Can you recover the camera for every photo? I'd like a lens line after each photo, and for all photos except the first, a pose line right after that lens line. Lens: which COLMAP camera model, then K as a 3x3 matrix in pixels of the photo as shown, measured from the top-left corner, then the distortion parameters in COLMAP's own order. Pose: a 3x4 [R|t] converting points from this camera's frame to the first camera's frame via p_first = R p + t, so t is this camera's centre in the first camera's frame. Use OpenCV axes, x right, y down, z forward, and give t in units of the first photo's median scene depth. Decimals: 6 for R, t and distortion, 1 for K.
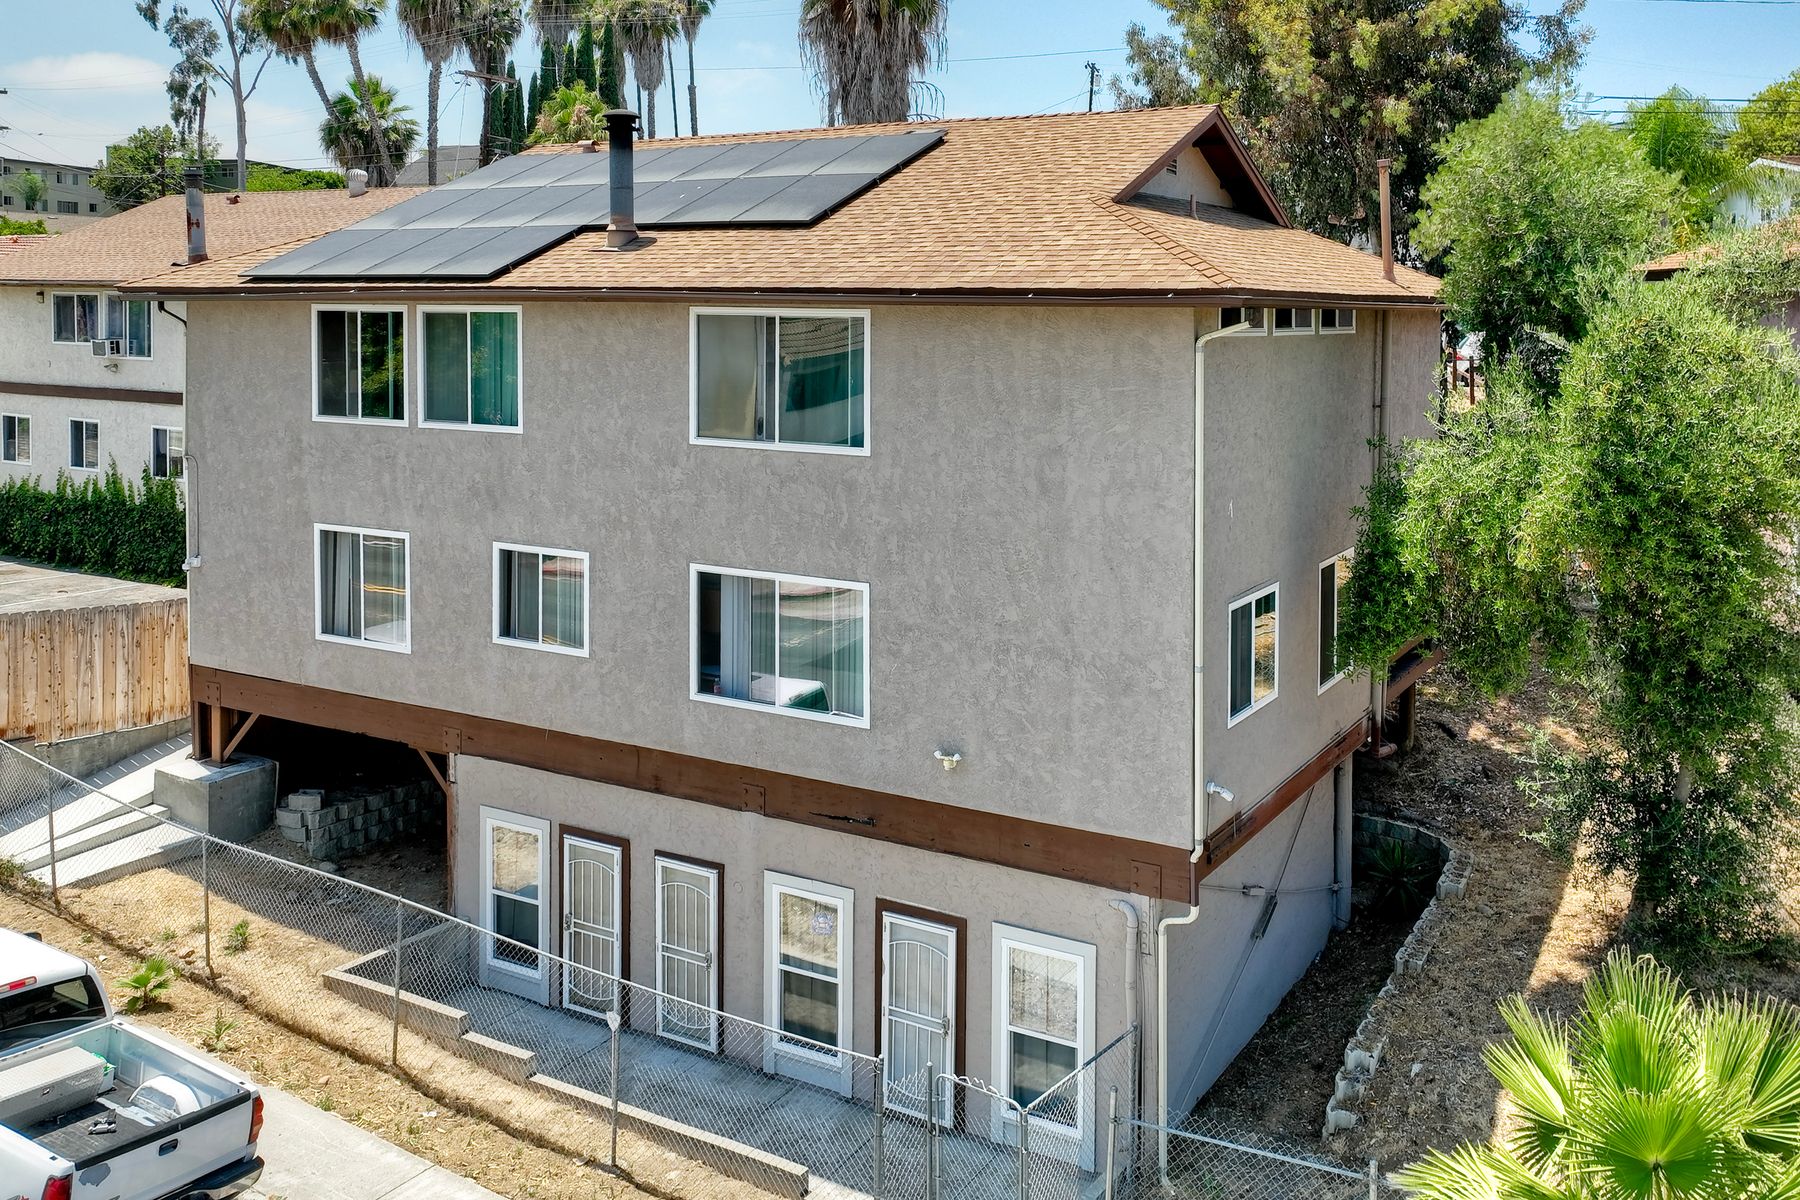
lens RADIAL K [[1631.0, 0, 899.0], [0, 1631.0, 335.7], [0, 0, 1]] dist [-0.009264, 0.021639]
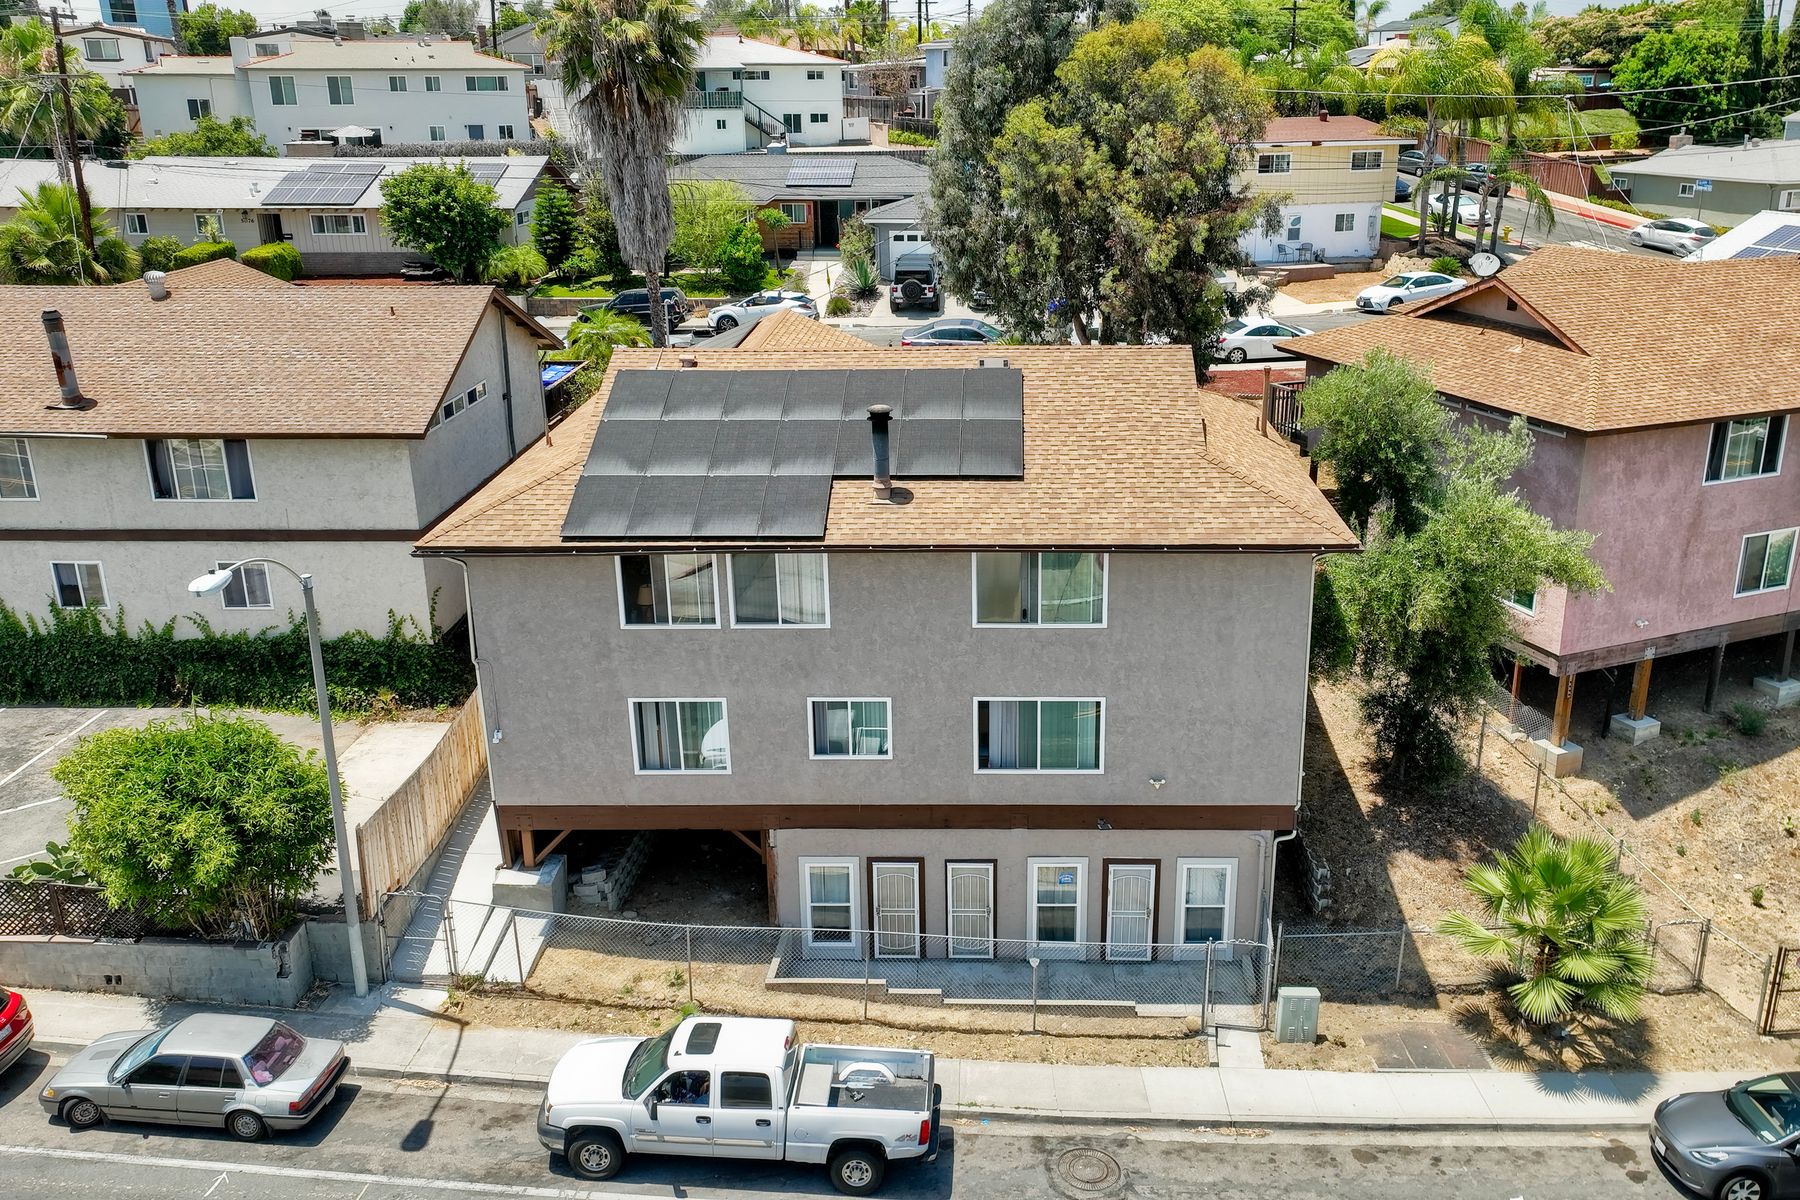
lens RADIAL K [[1631.0, 0, 929.1], [0, 1631.0, 616.2], [0, 0, 1]] dist [-0.009264, 0.021639]
pose [[0.873365, -0.183343, 0.451241, -0.847786], [0.031108, 0.945553, 0.323977, -0.443847], [-0.486072, -0.268913, 0.831517, -0.290673]]
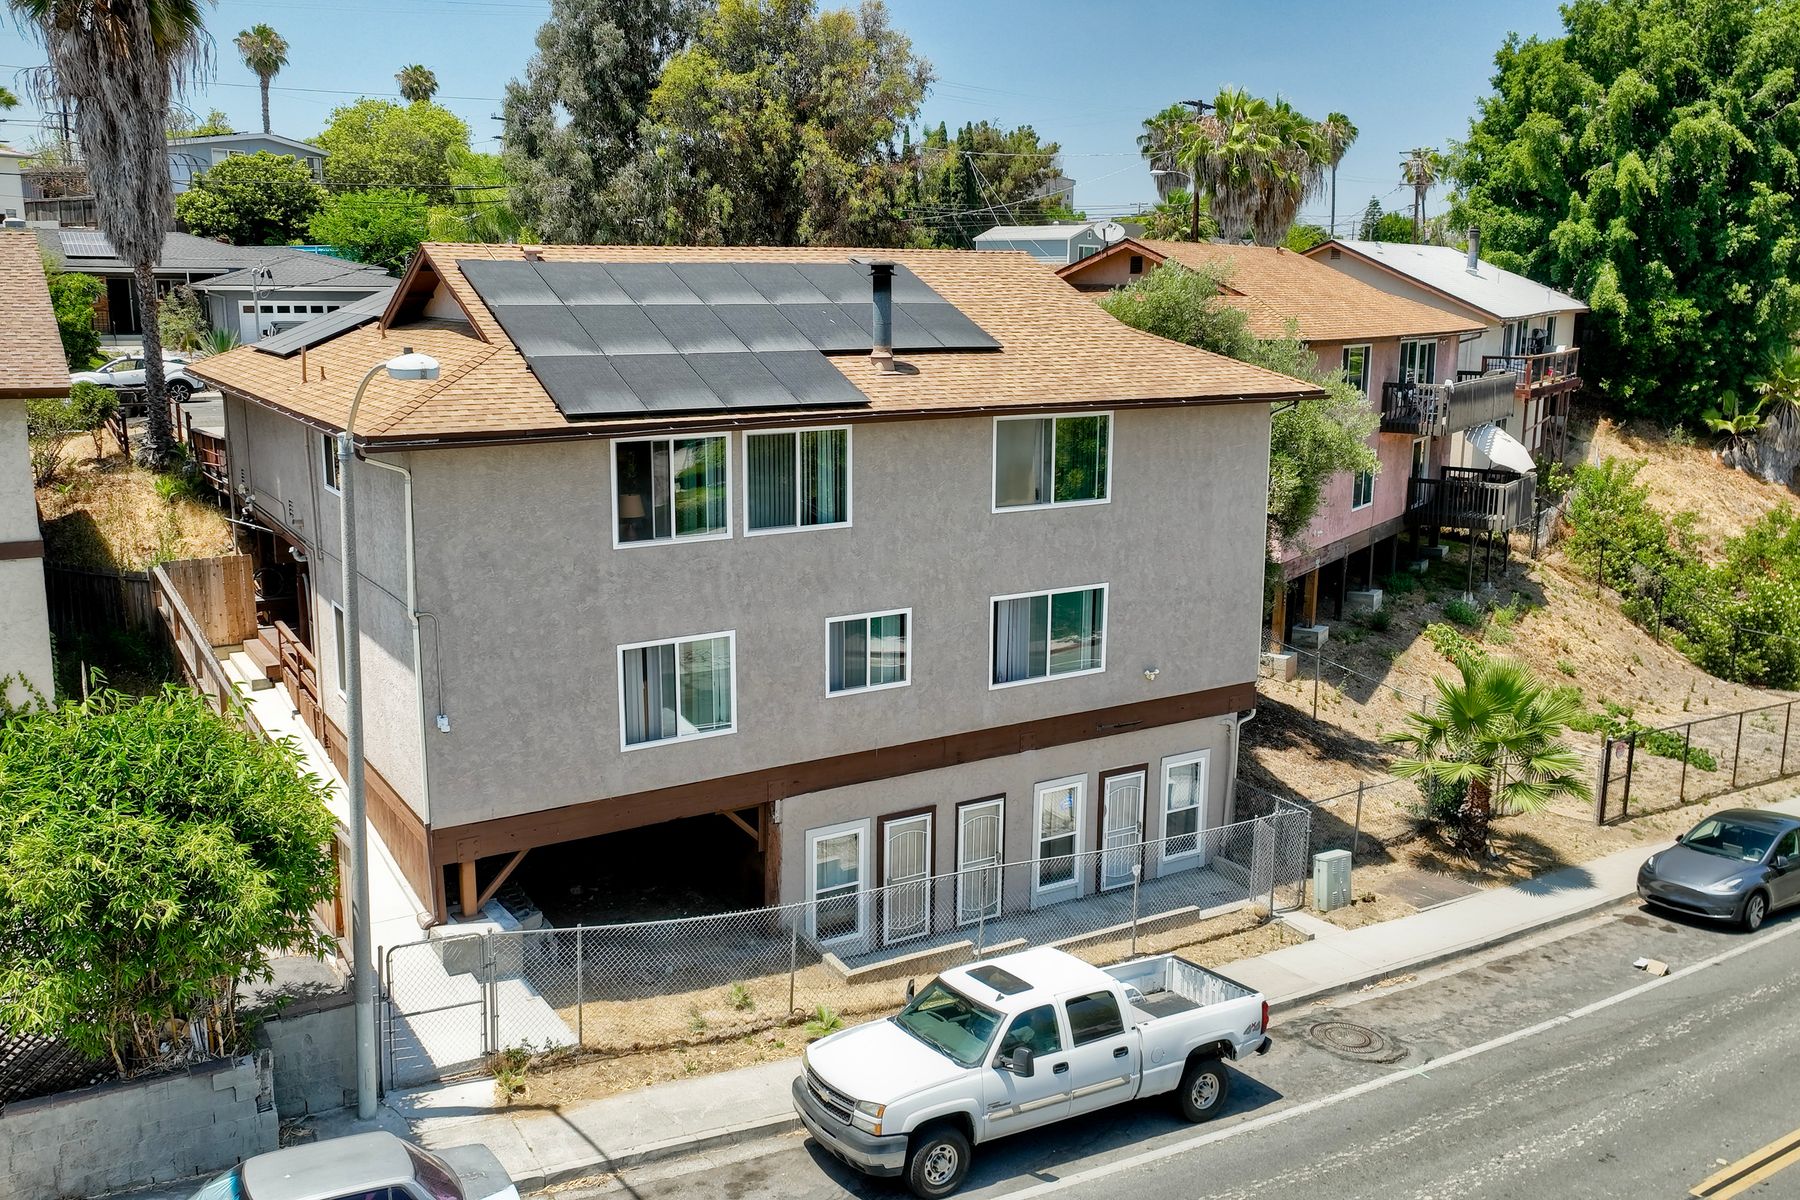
lens RADIAL K [[1631.0, 0, 907.9], [0, 1631.0, 600.7], [0, 0, 1]] dist [-0.009264, 0.021639]
pose [[0.443495, -0.184016, 0.877183, -1.350163], [0.015859, 0.980155, 0.197599, -0.133149], [-0.896137, -0.073723, 0.437612, 0.426732]]
